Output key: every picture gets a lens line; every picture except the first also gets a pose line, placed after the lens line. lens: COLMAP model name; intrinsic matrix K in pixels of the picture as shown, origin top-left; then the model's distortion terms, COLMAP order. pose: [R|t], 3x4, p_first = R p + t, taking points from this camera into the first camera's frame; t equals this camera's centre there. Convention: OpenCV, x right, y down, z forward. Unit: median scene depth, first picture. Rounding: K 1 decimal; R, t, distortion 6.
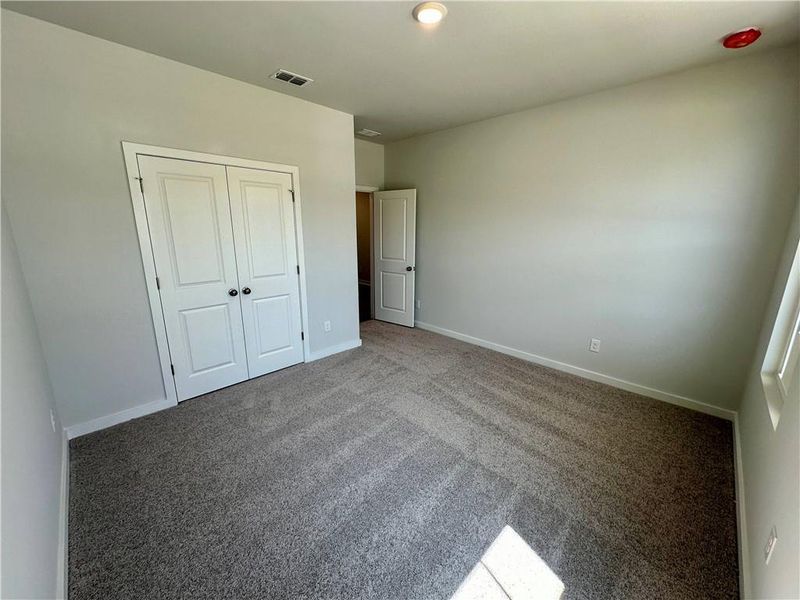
lens RADIAL K [[351.0, 0, 403.1], [0, 351.0, 307.8], [0, 0, 1]] dist [0.011809, -0.000198]
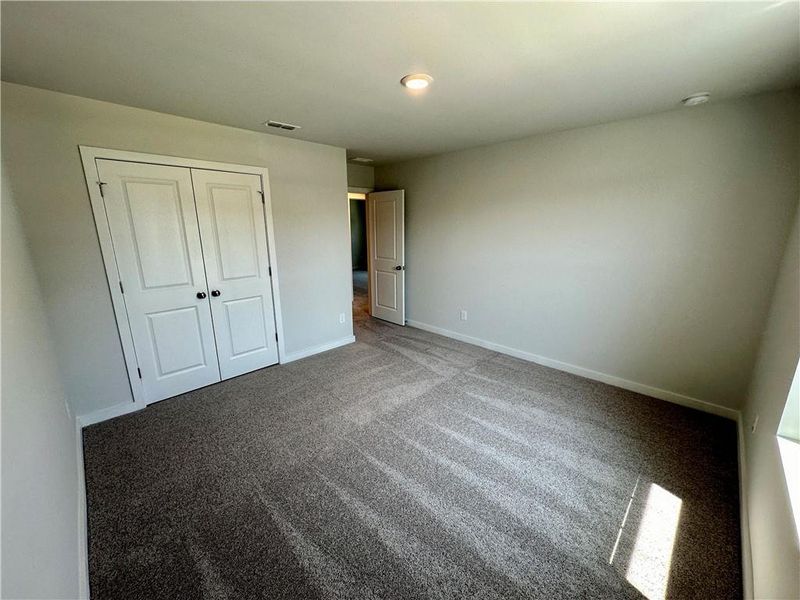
lens RADIAL K [[317.9, 0, 397.0], [0, 317.9, 296.6], [0, 0, 1]] dist [0.001093, 0.000140]
pose [[0.997688, 0.003956, -0.067847, 0.108904], [-0.004620, 0.999943, -0.009642, -0.027700], [0.067805, 0.009933, 0.997649, 0.116904]]
